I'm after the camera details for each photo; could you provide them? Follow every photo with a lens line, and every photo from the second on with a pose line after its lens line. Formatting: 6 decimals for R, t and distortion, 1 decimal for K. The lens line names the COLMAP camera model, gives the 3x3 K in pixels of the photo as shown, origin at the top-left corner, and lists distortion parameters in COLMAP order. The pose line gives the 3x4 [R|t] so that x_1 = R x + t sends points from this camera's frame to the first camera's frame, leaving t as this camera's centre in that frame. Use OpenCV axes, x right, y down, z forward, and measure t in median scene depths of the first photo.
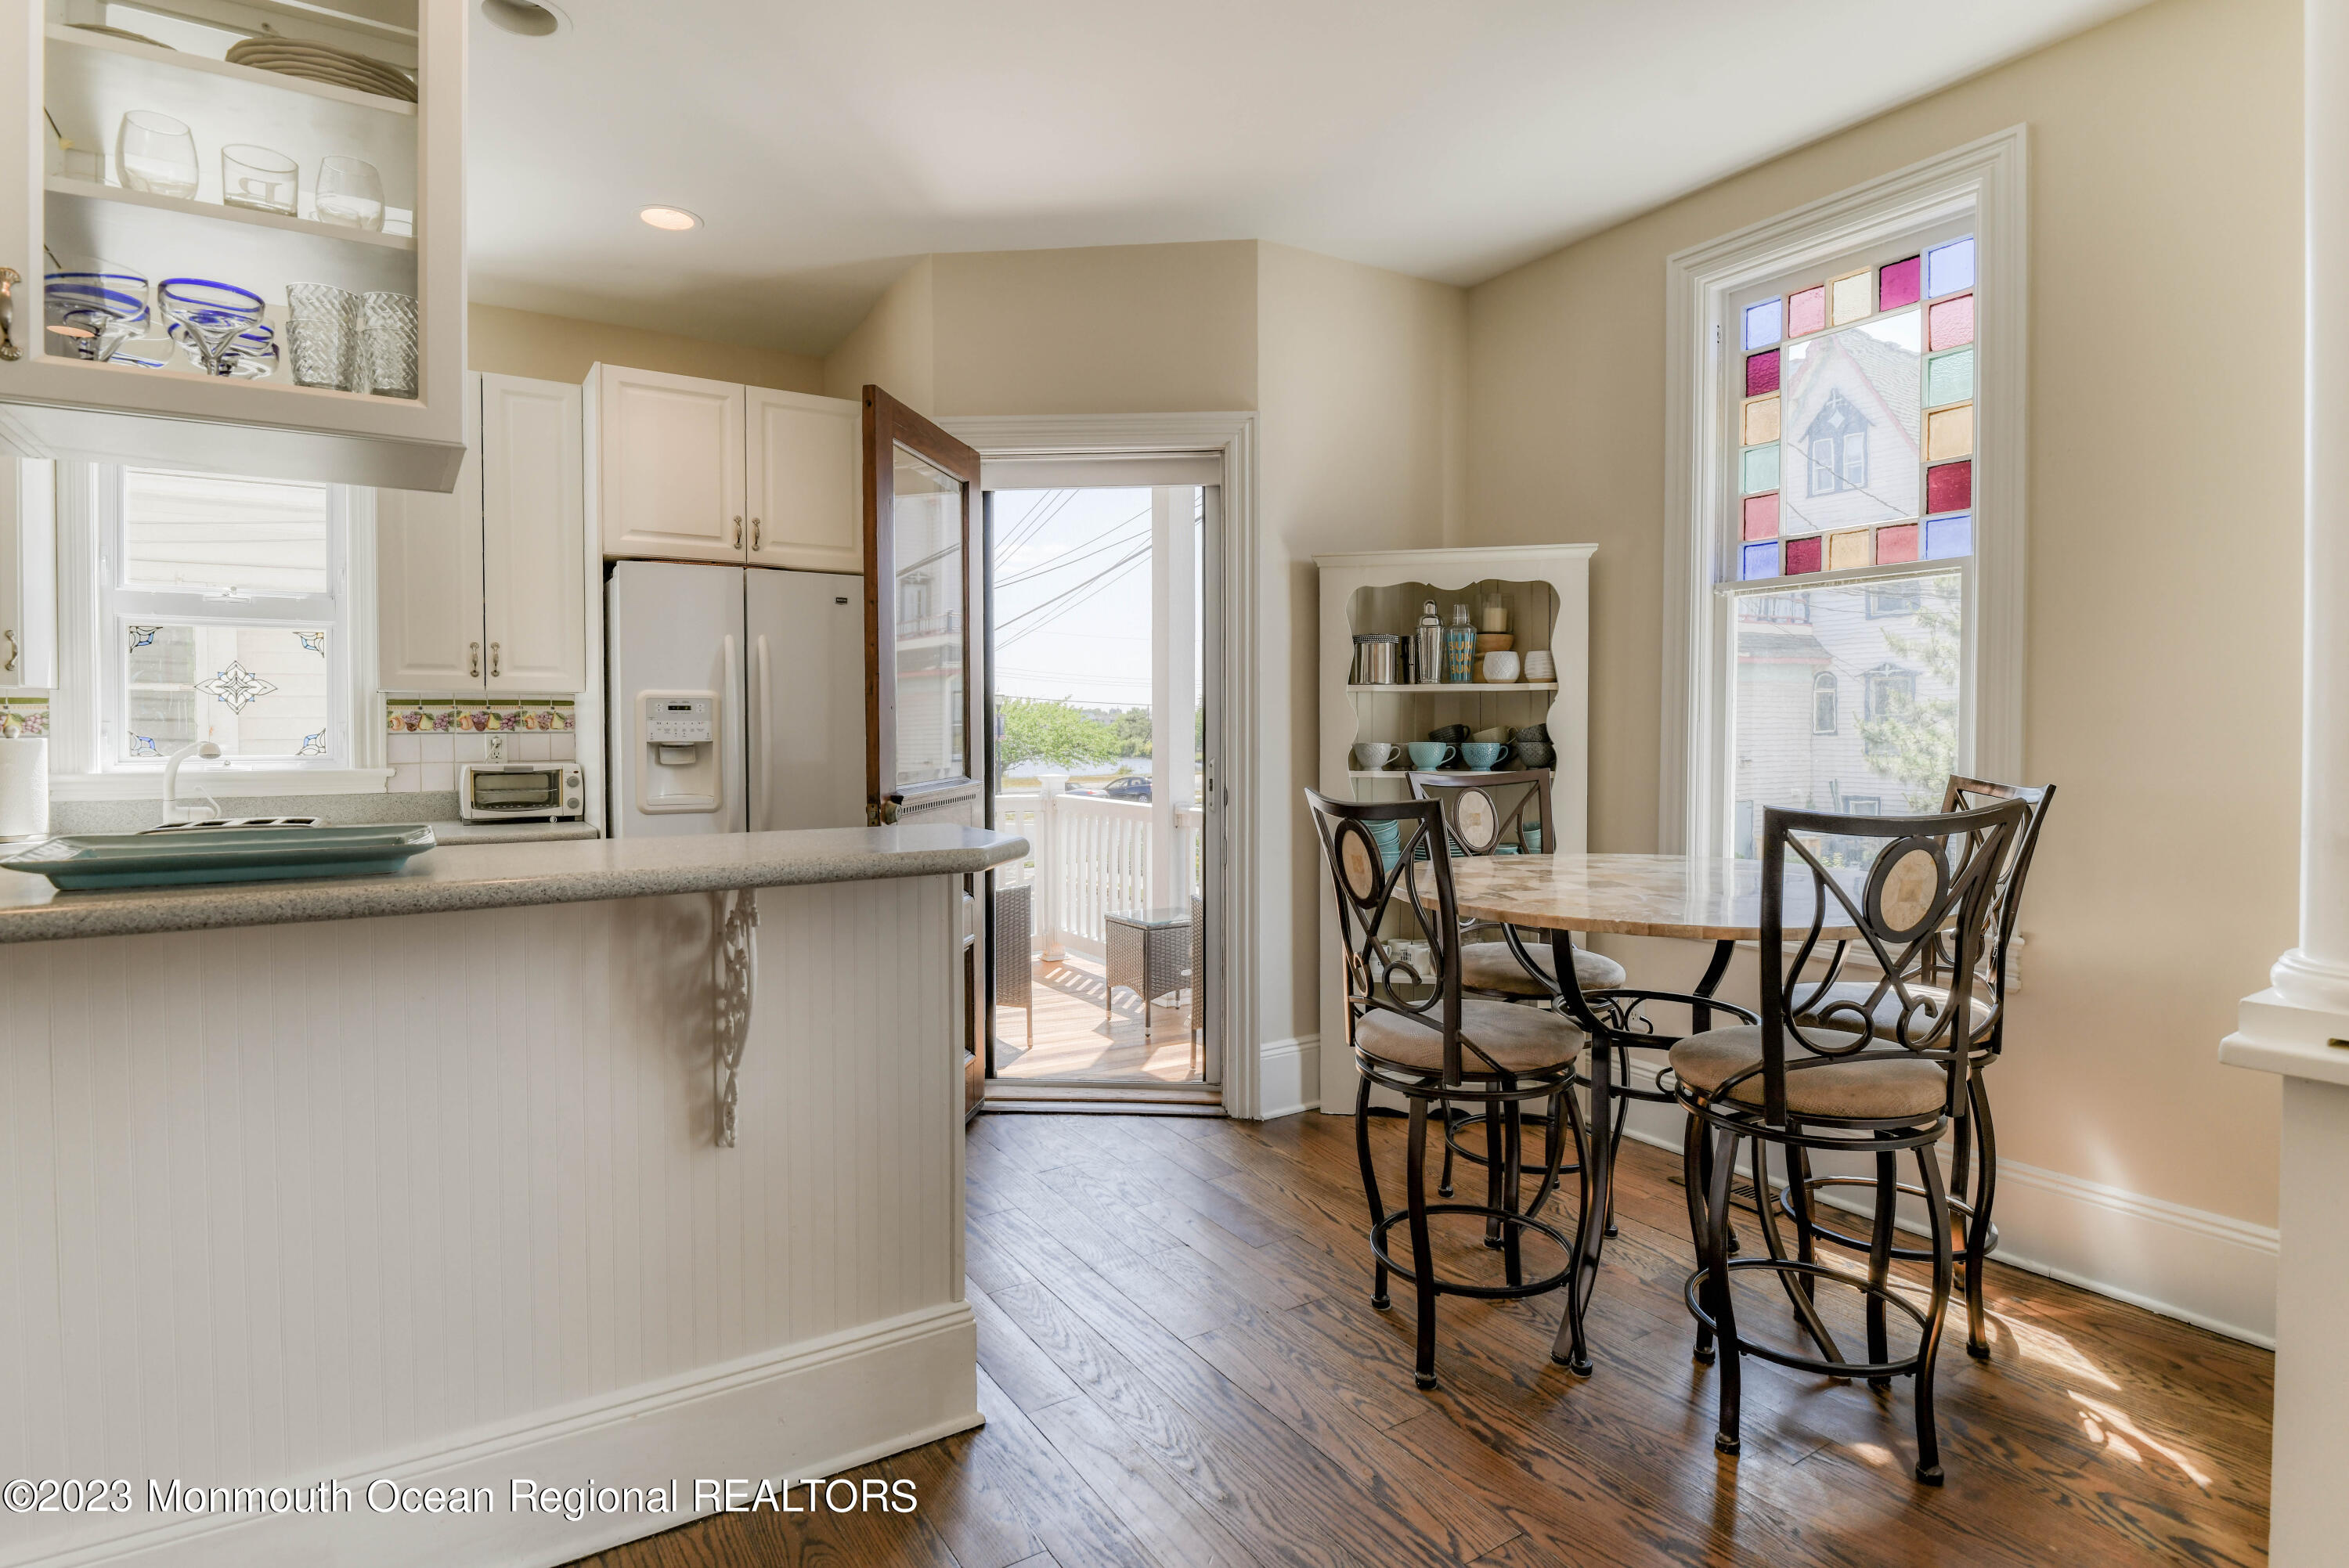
lens RADIAL K [[1198.7, 0, 1159.4], [0, 1198.7, 751.6], [0, 0, 1]] dist [-0.008699, -0.003020]
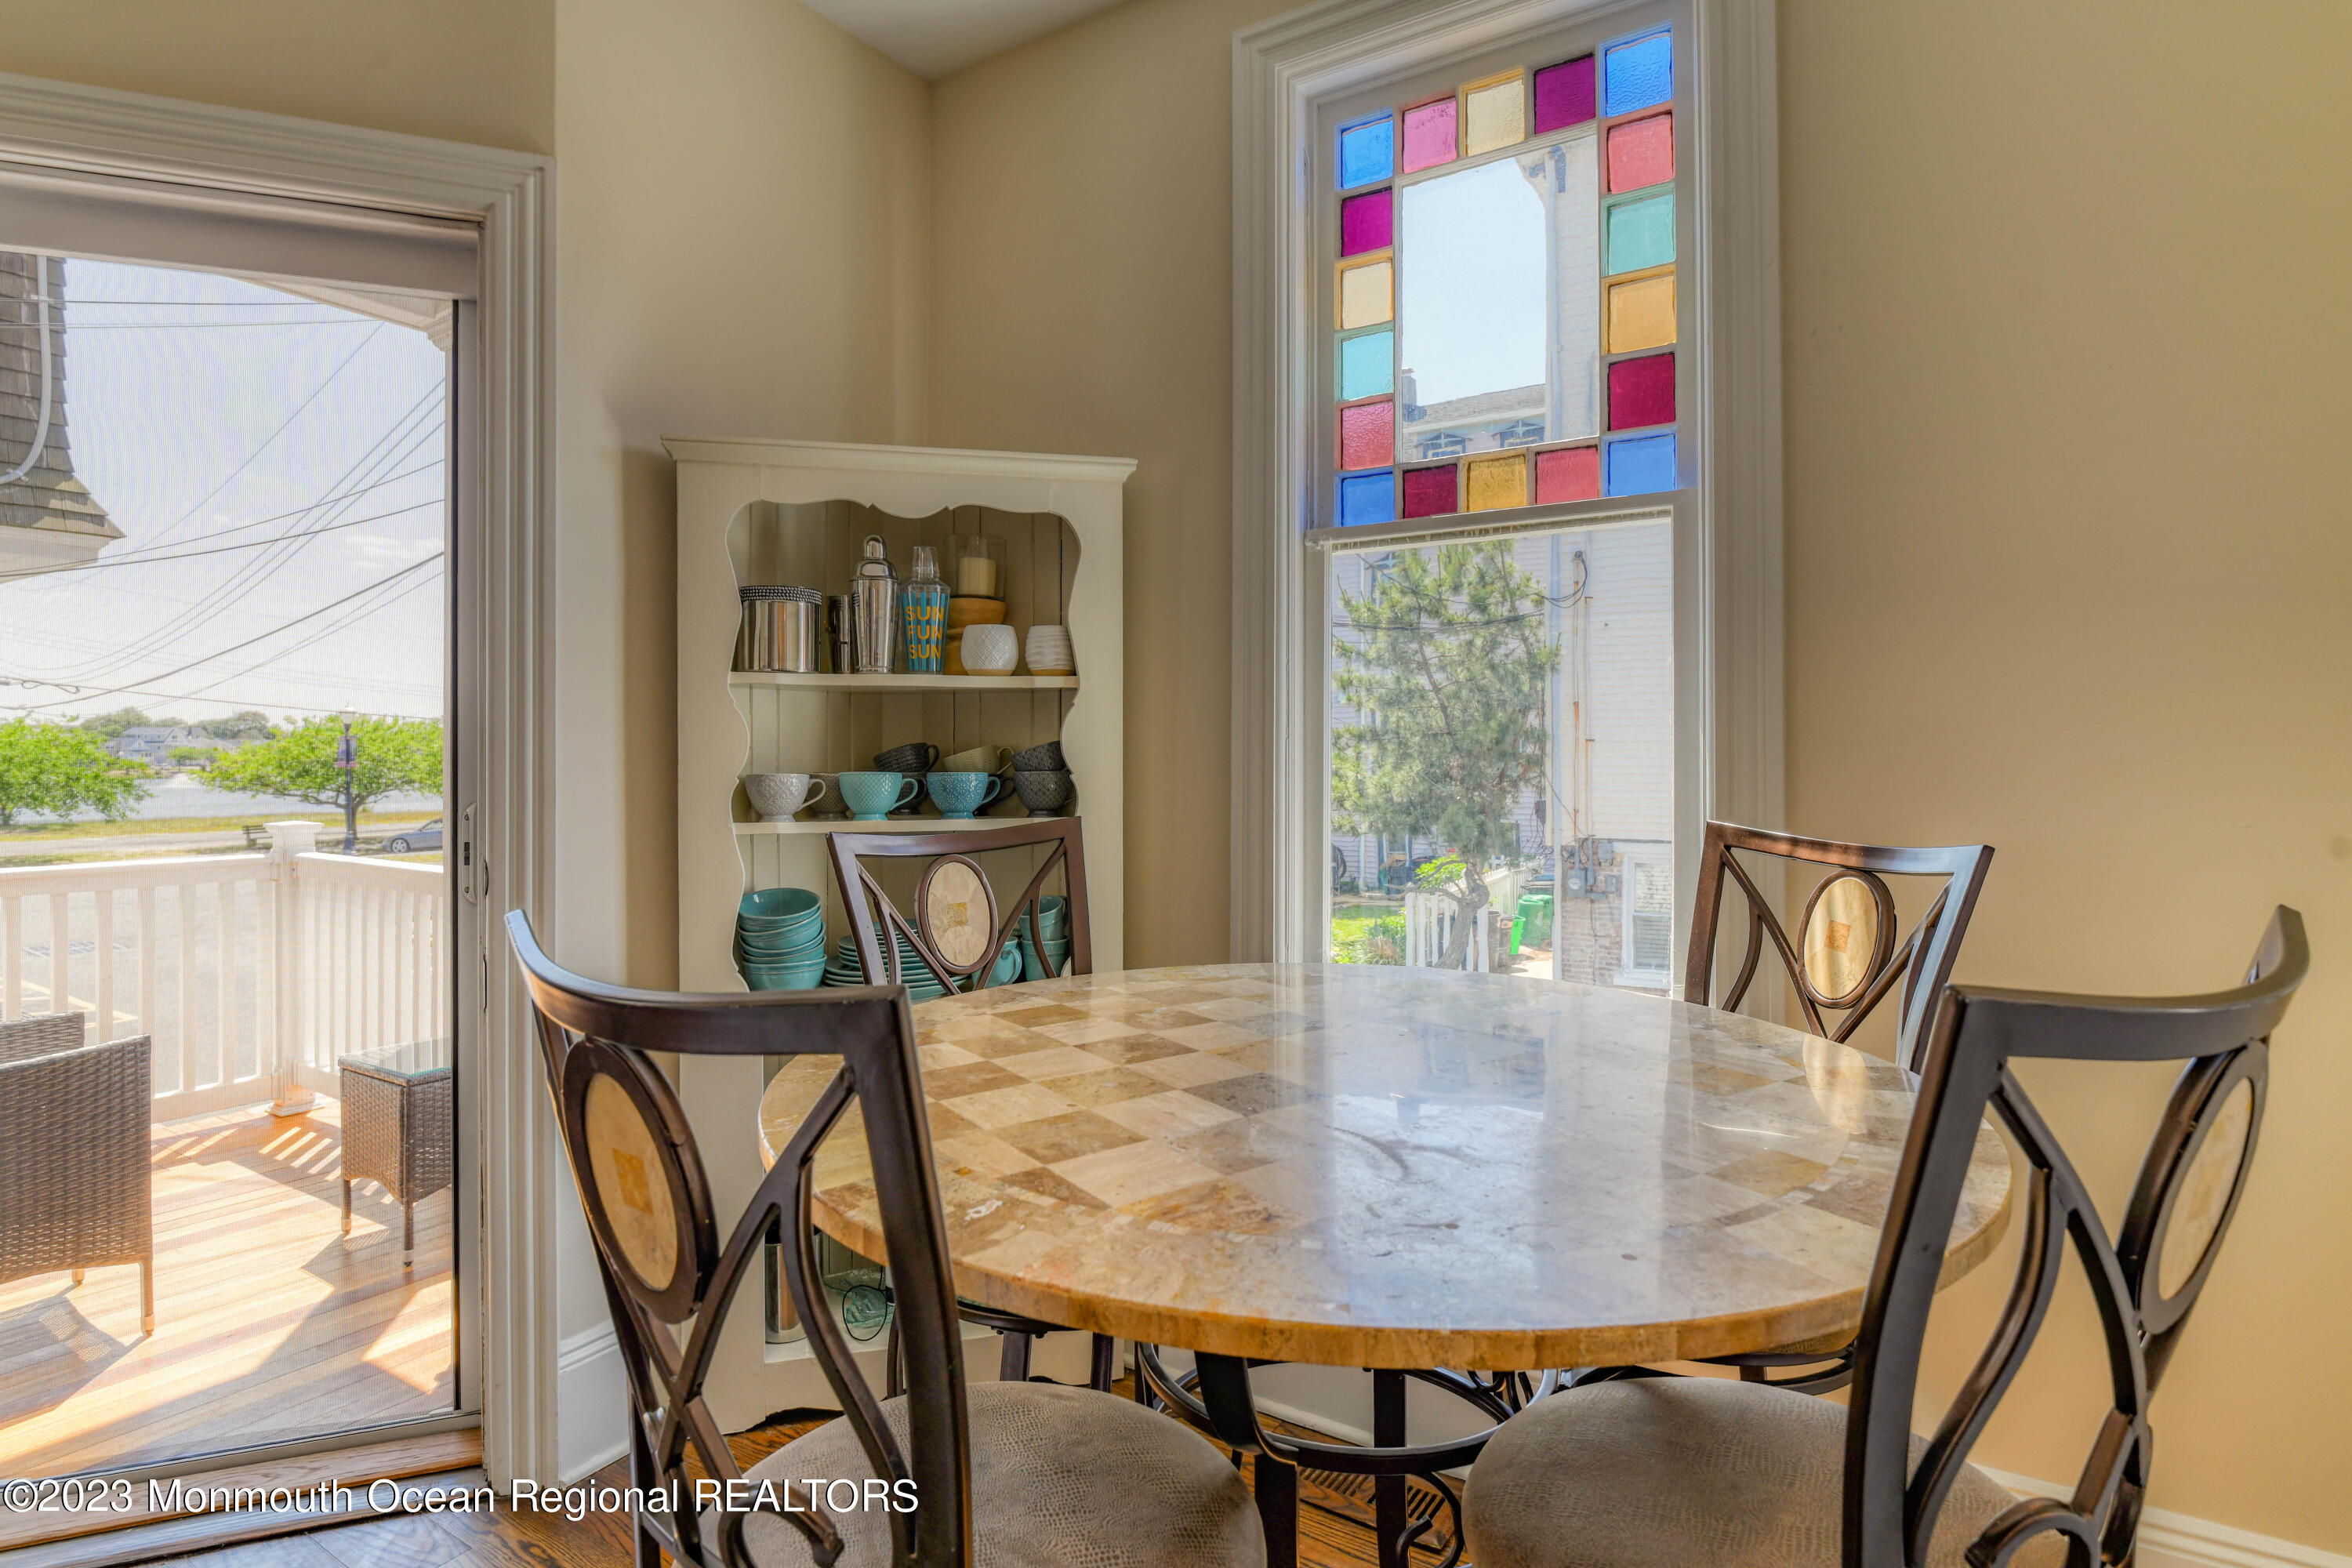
lens RADIAL K [[1200.4, 0, 1161.8], [0, 1200.4, 750.3], [0, 0, 1]] dist [-0.008699, -0.003020]
pose [[0.898744, 0.000227, 0.438474, 0.092524], [0.009337, 0.999763, -0.019656, -0.005176], [-0.438375, 0.021760, 0.898529, 0.402283]]
